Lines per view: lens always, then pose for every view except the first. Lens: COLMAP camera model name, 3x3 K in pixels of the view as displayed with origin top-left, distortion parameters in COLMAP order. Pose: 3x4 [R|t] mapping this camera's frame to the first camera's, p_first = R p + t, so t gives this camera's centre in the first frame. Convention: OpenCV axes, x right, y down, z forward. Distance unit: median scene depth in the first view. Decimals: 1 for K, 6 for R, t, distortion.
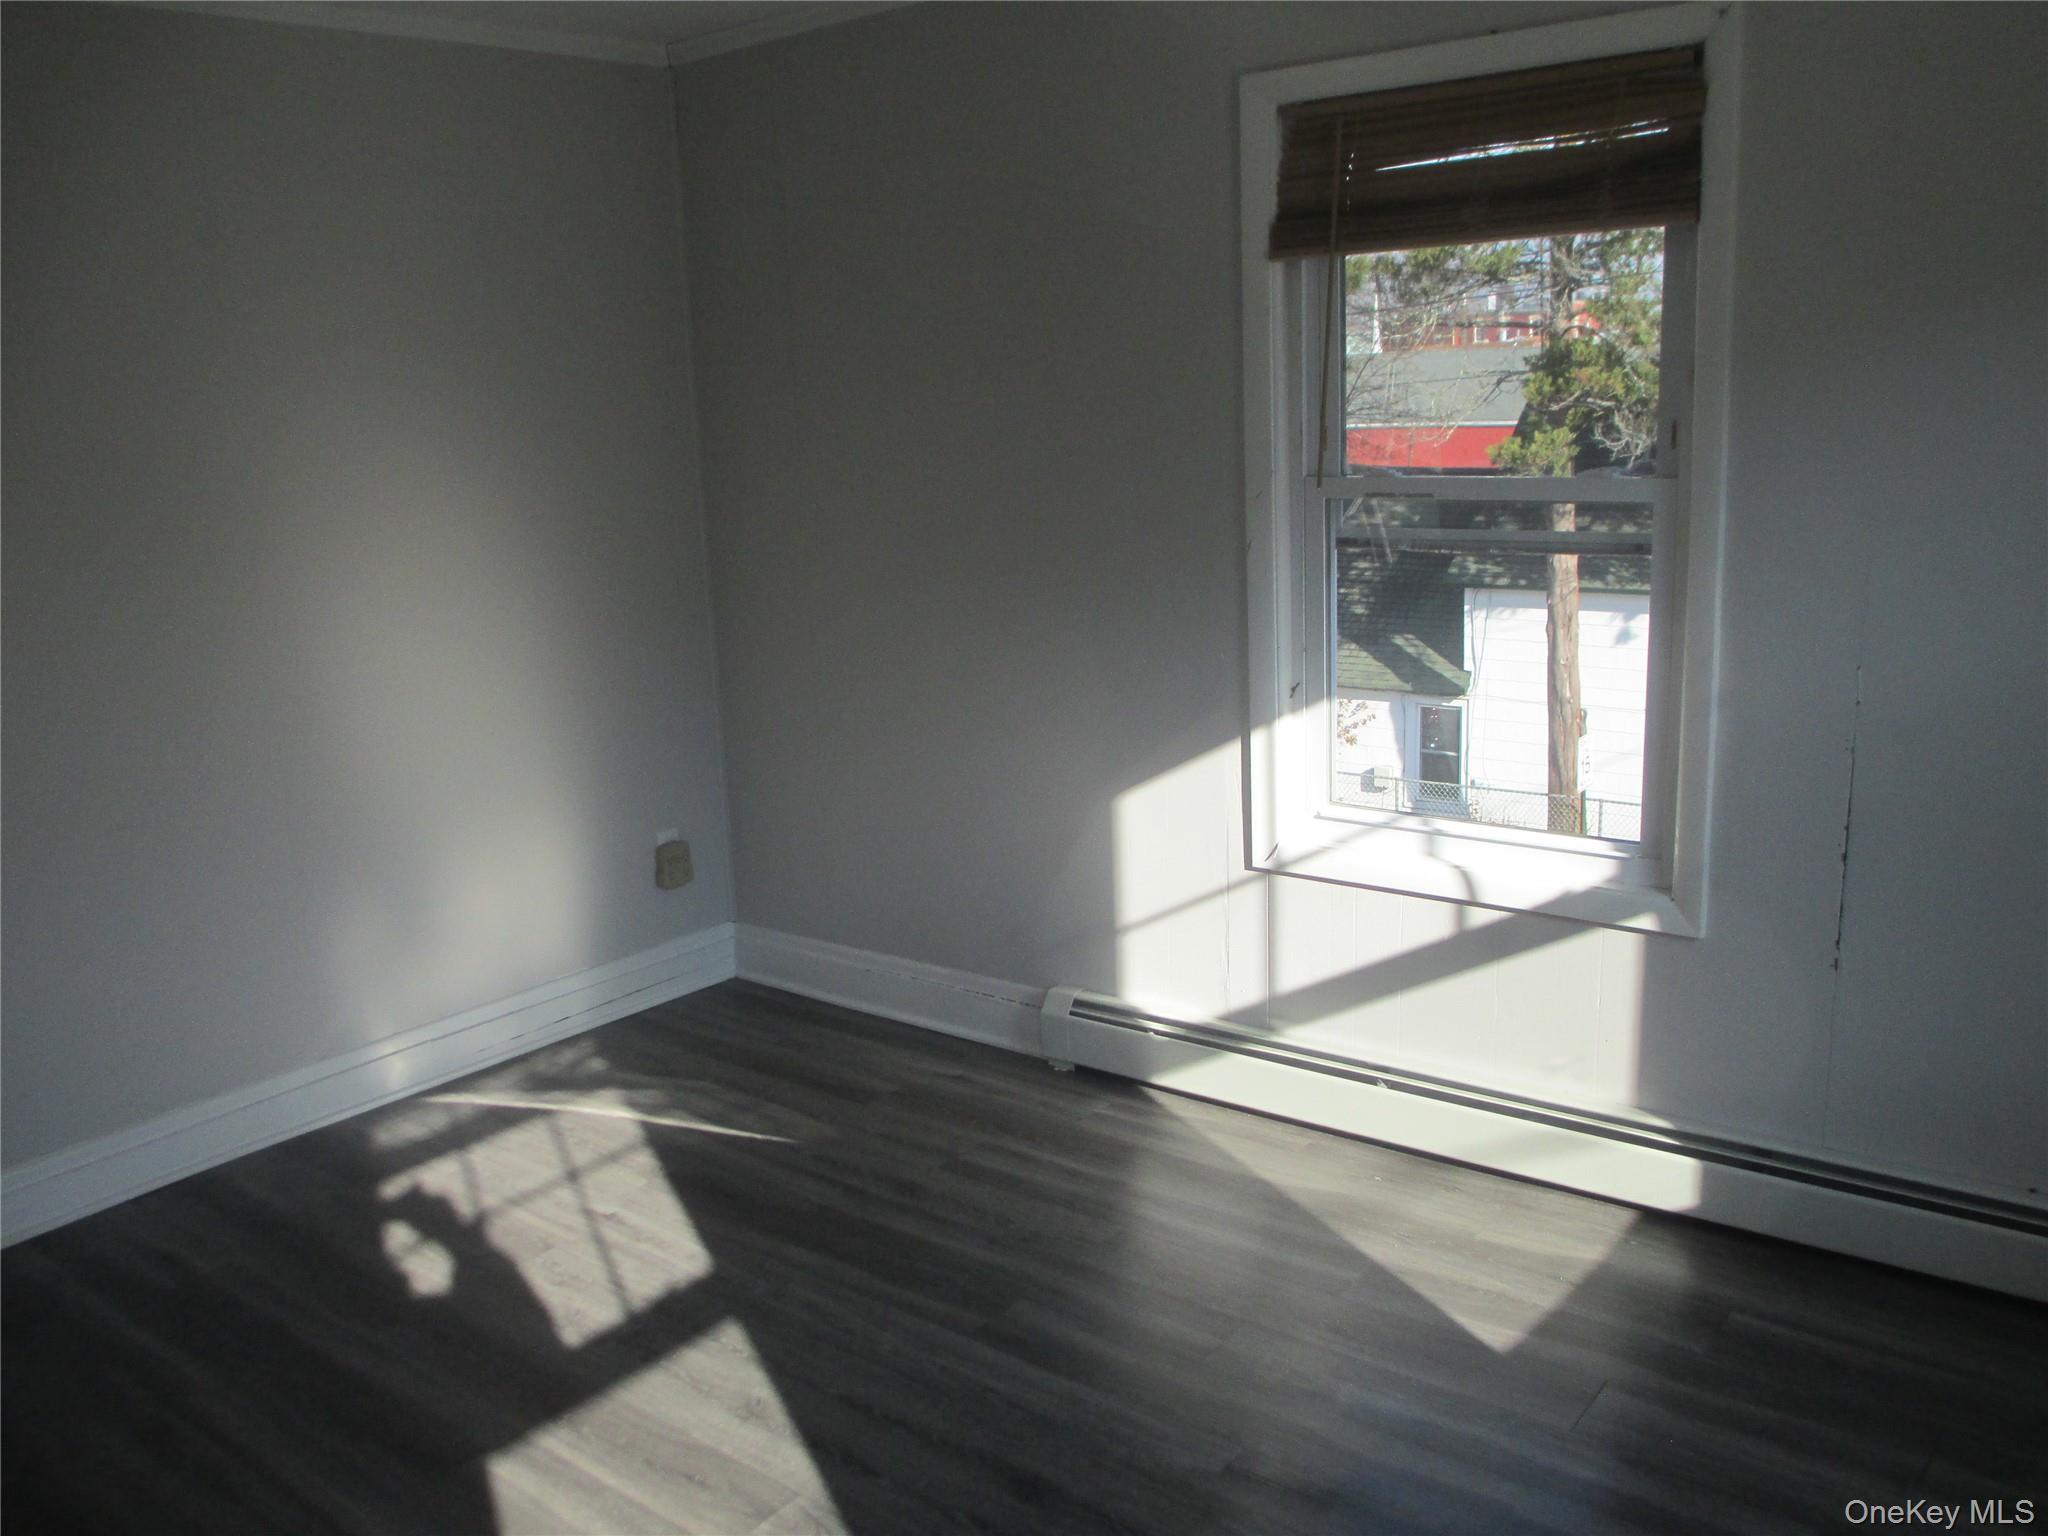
lens RADIAL K [[1702.4, 0, 1024.0], [0, 1702.4, 768.0], [0, 0, 1]] dist [-0.063808, 0.009974]
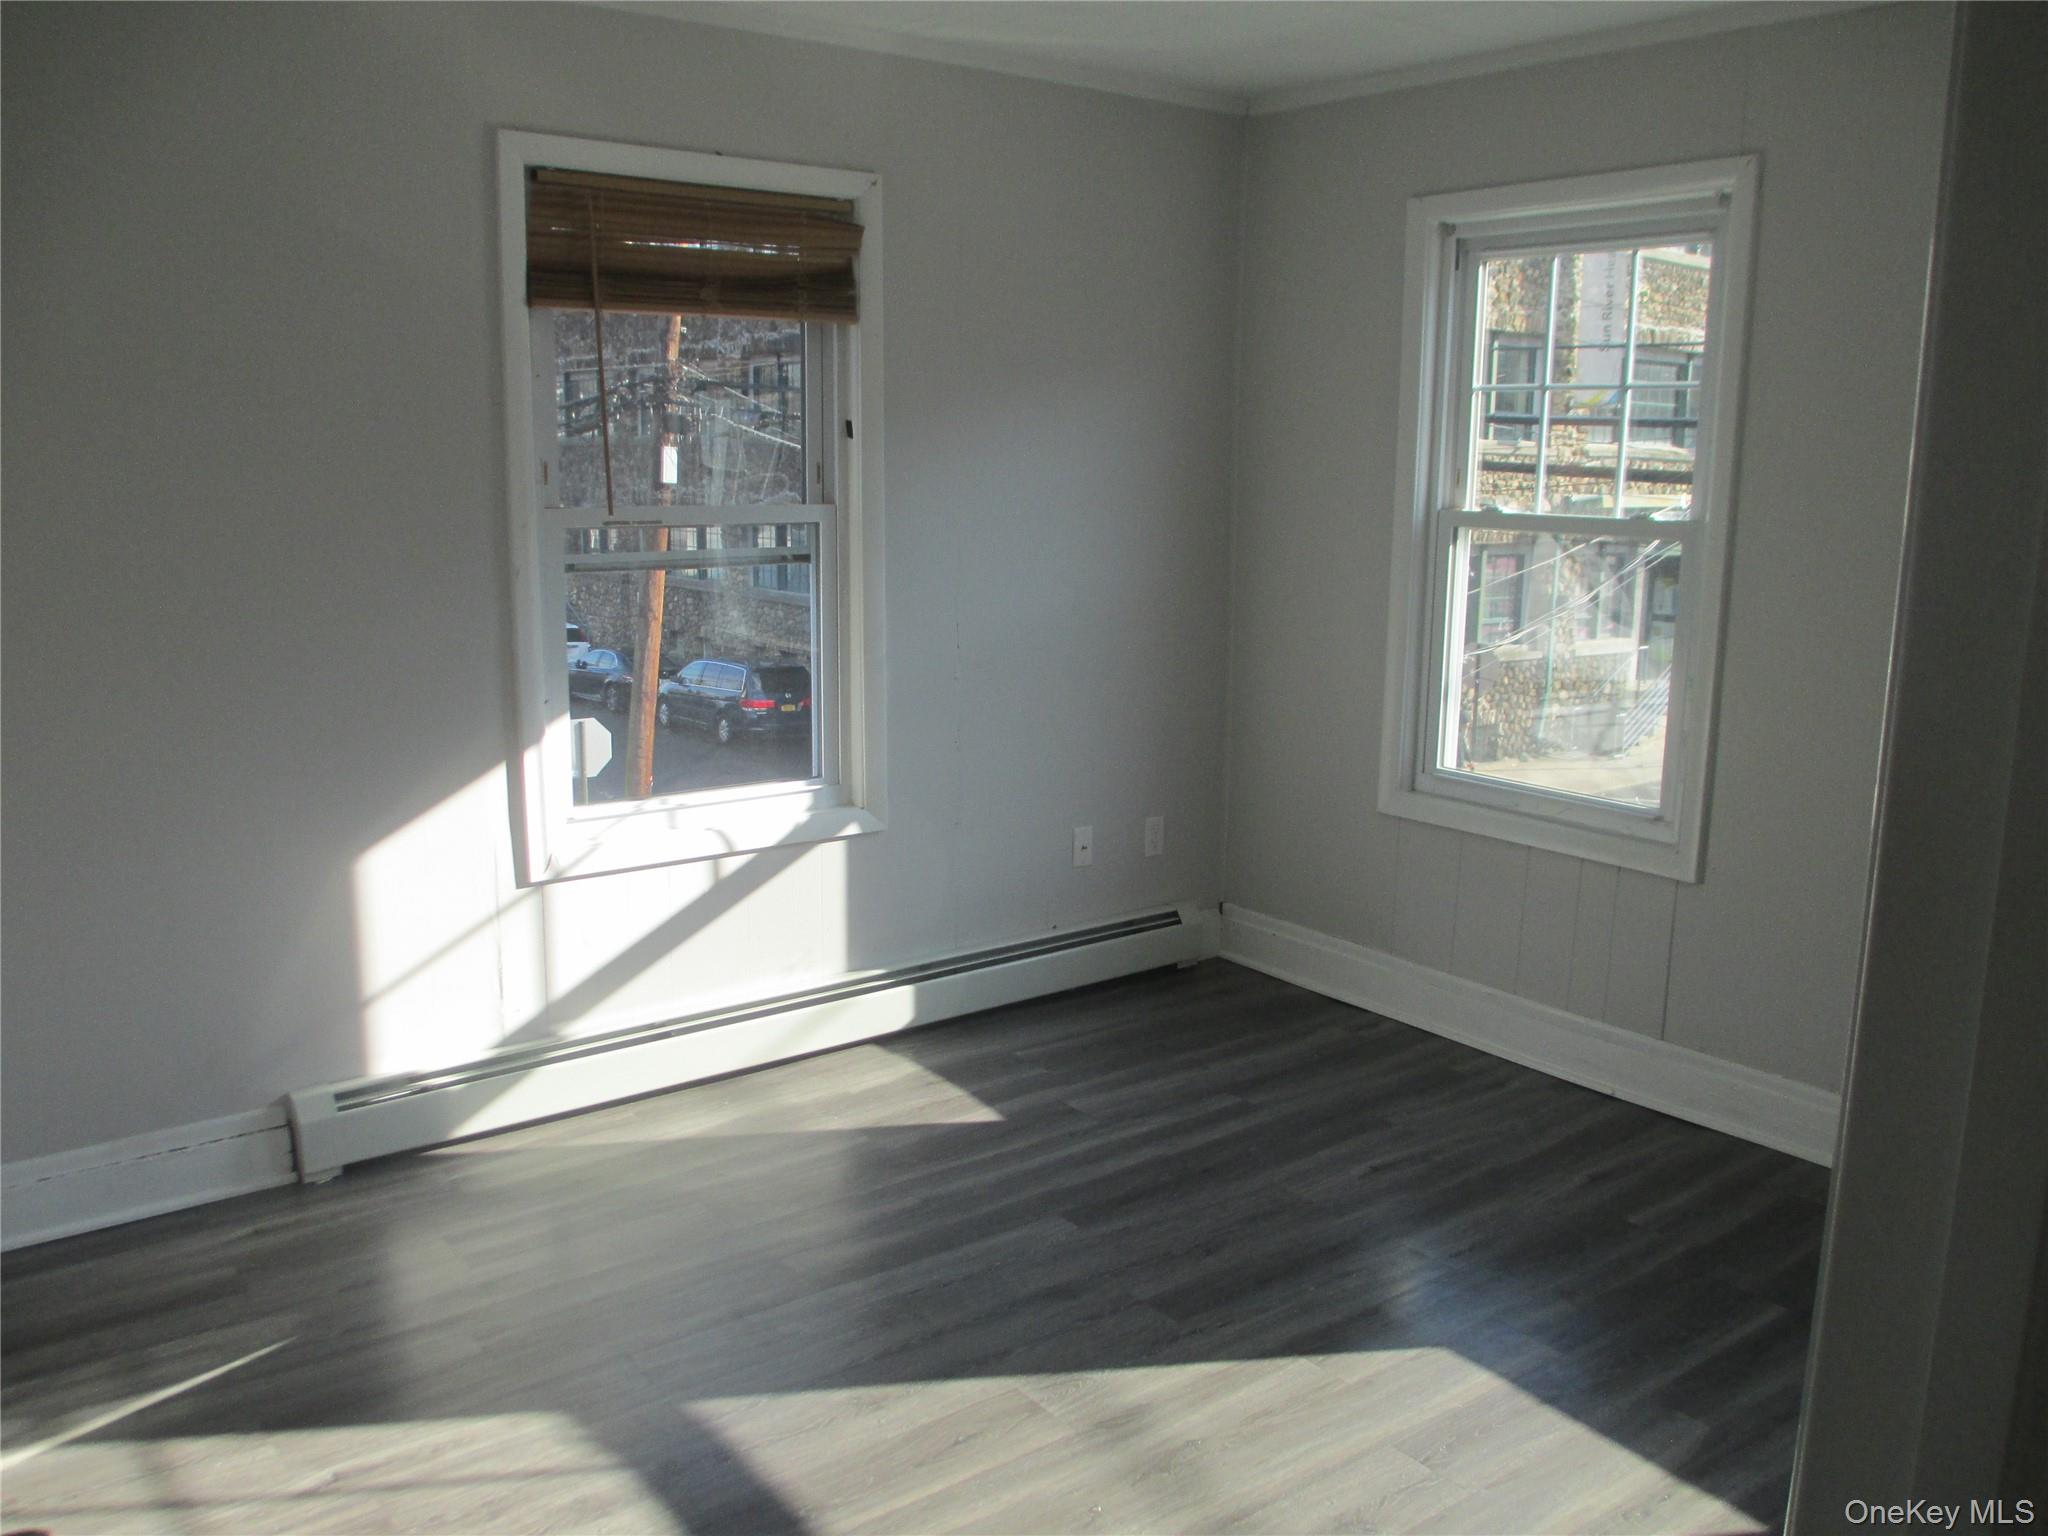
lens RADIAL K [[1702.4, 0, 1024.0], [0, 1702.4, 768.0], [0, 0, 1]] dist [-0.063808, 0.009974]
pose [[0.229109, -0.133640, 0.964183, -0.849536], [0.190209, 0.977582, 0.090300, -0.050631], [-0.954636, 0.162708, 0.249393, 0.478764]]
